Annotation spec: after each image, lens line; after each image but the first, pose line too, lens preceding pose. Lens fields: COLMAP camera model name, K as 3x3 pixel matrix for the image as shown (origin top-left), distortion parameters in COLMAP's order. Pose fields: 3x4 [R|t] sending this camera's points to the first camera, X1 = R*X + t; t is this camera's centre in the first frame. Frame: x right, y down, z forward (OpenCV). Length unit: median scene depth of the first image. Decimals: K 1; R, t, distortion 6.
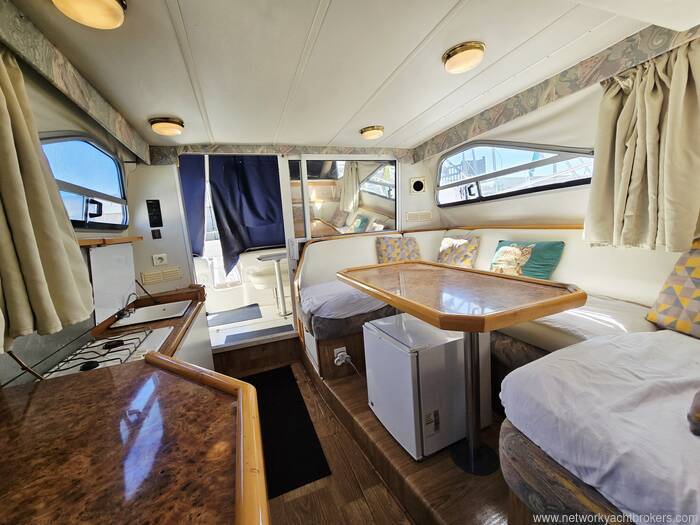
lens RADIAL K [[289.8, 0, 350.1], [0, 289.8, 259.4], [0, 0, 1]] dist [-0.013439, 0.000001]
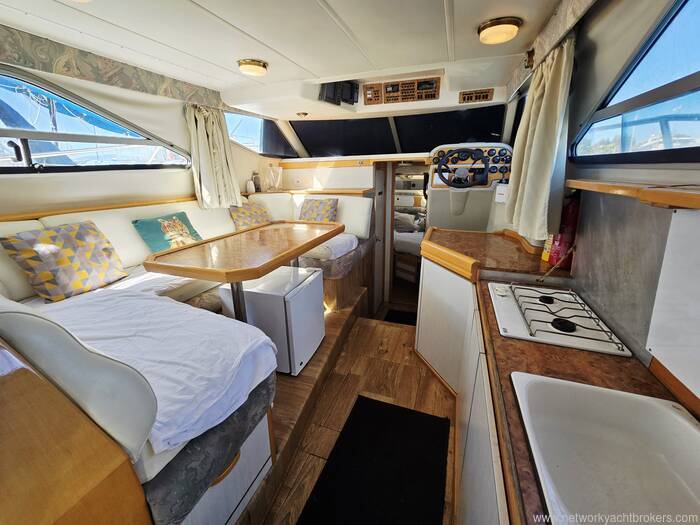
lens RADIAL K [[289.8, 0, 350.1], [0, 289.8, 259.4], [0, 0, 1]] dist [-0.013439, 0.000001]
pose [[-0.767222, -0.103410, 0.632991, -0.752880], [0.147376, 0.932086, 0.330901, -0.196531], [-0.624220, 0.347162, -0.699877, 1.633795]]
